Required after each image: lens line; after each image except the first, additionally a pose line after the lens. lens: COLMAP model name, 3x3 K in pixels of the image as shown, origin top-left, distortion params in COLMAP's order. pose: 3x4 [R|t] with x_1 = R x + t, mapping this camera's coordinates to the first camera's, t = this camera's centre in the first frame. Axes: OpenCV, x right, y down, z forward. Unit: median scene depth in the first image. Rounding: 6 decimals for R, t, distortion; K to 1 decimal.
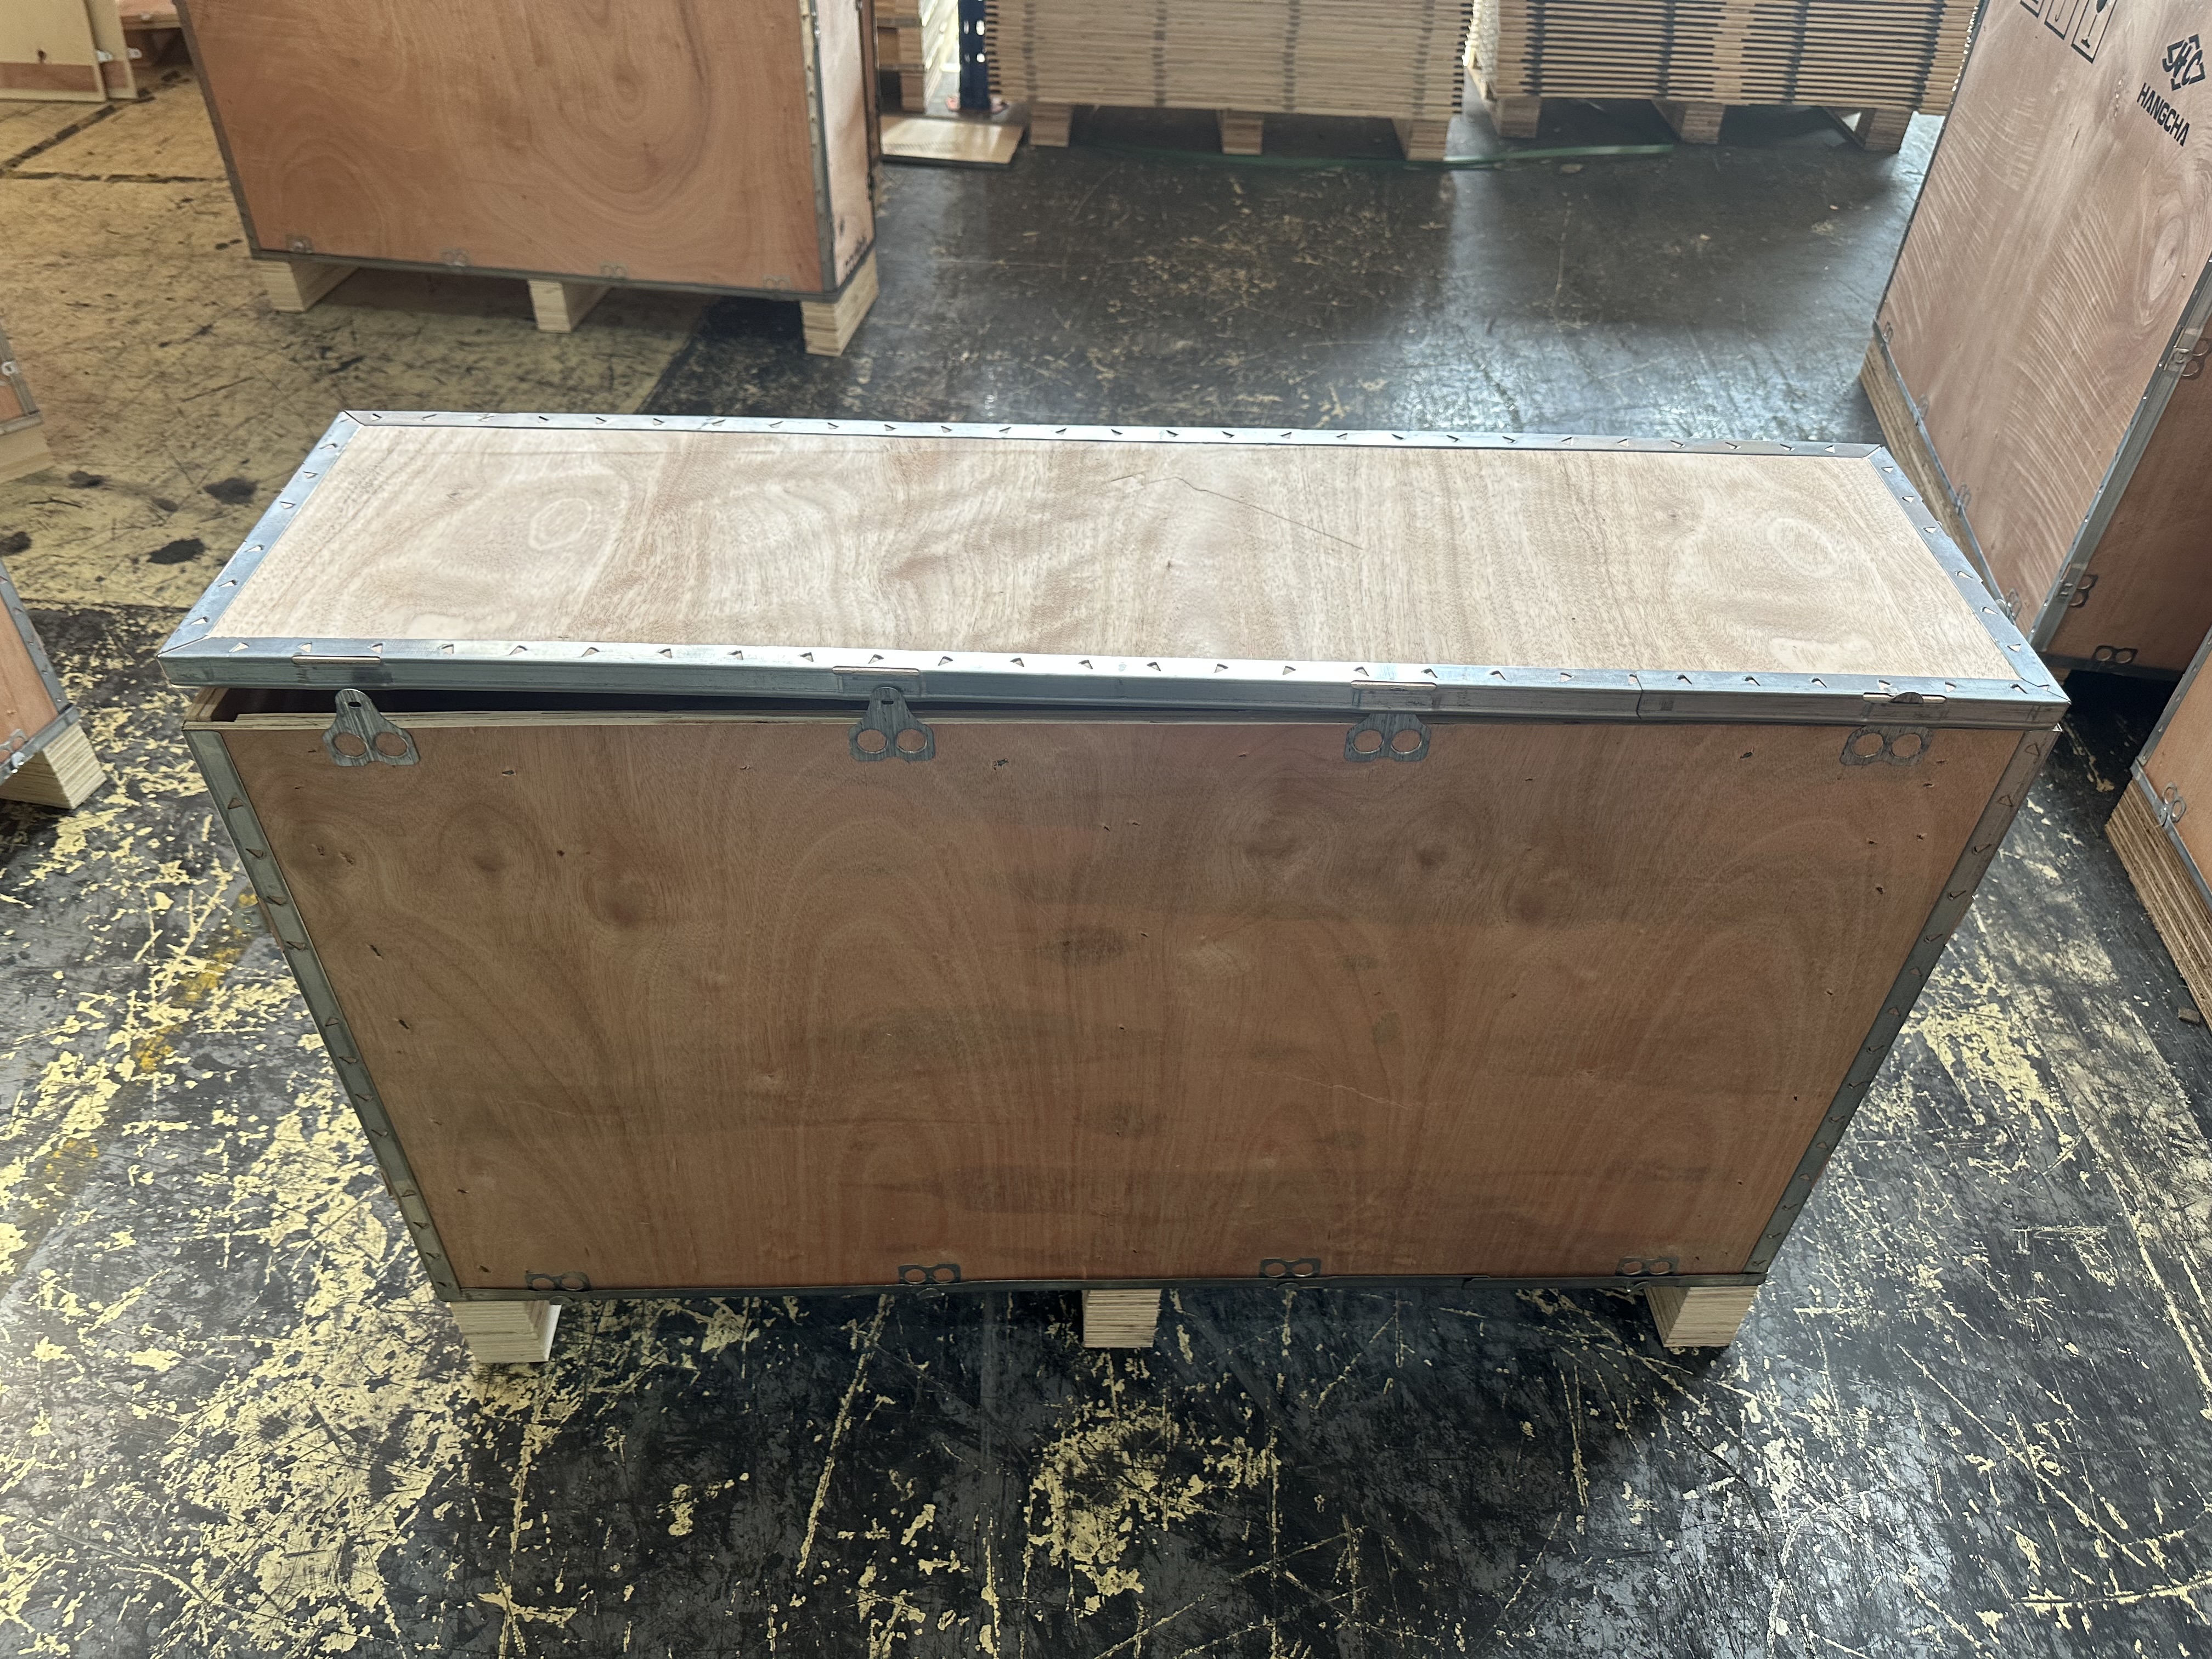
lens RADIAL K [[1572.7, 0, 1106.0], [0, 1572.7, 829.5], [0, 0, 1]] dist [0.002266, -0.004983]
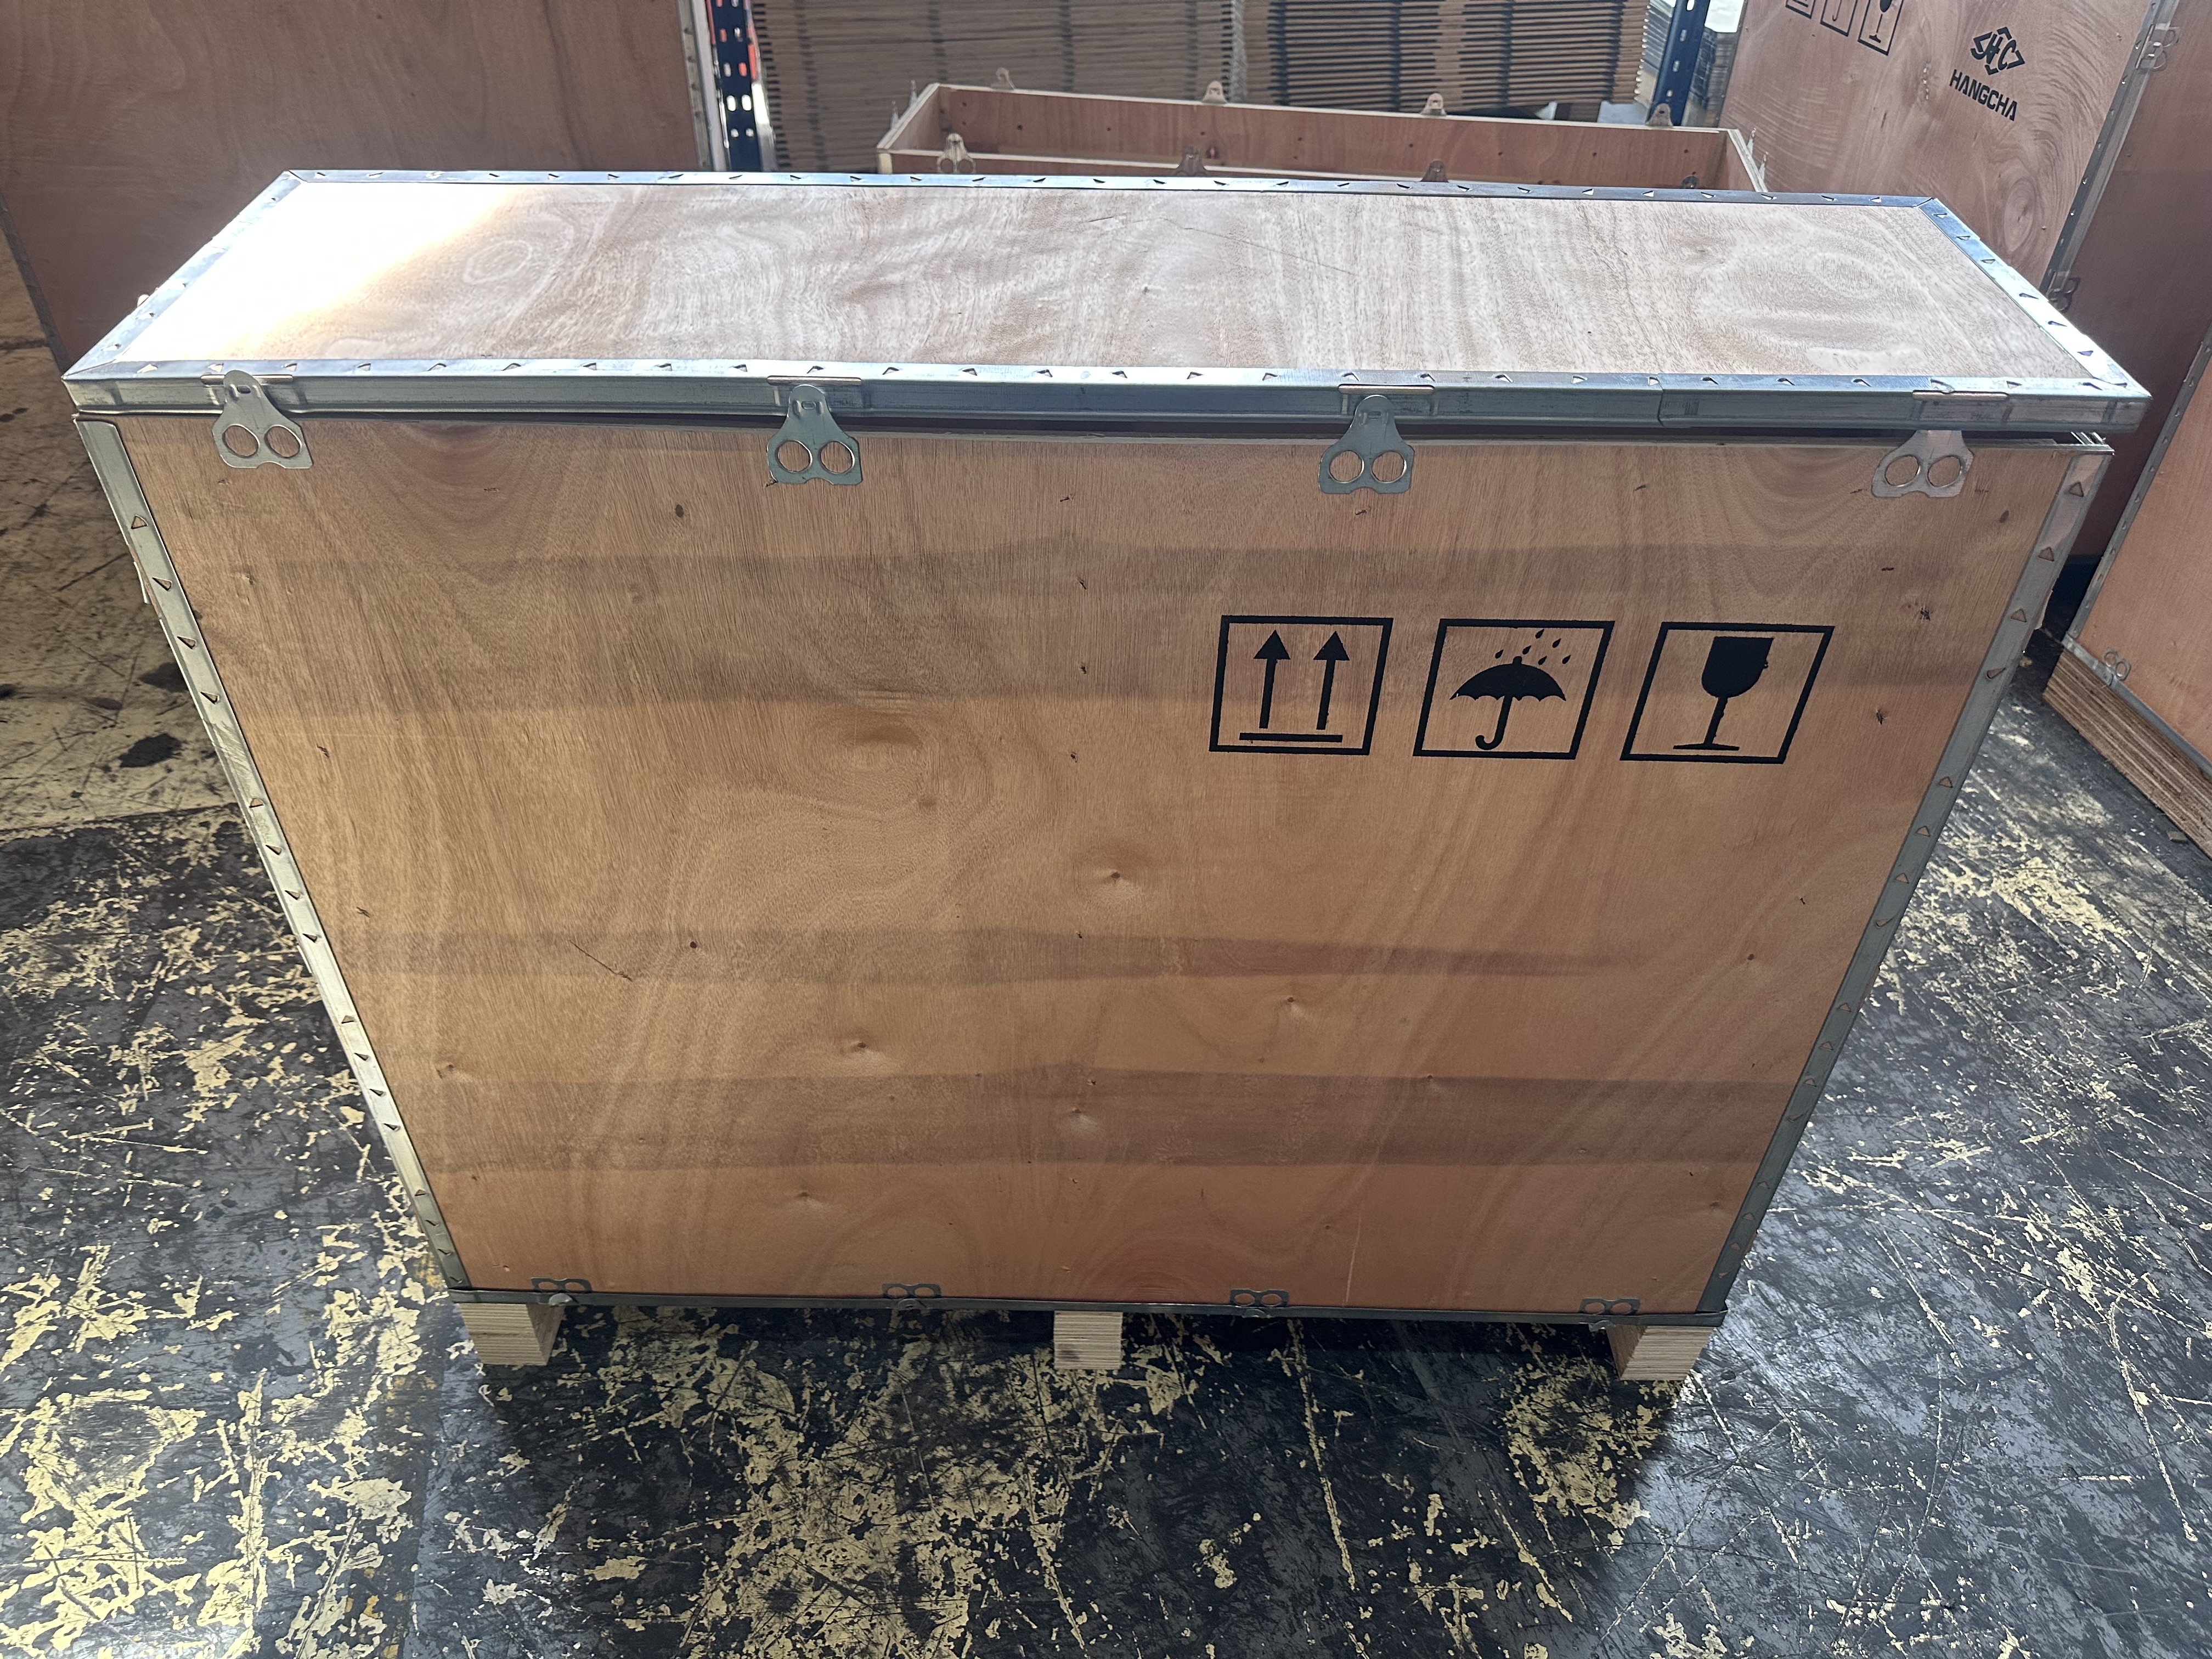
lens RADIAL K [[1572.7, 0, 1106.0], [0, 1572.7, 829.5], [0, 0, 1]] dist [0.002266, -0.004983]
pose [[0.962291, -0.182301, 0.201896, -0.365166], [0.185676, 0.982608, 0.002259, -0.044619], [-0.198797, 0.035313, 0.979404, -0.010600]]
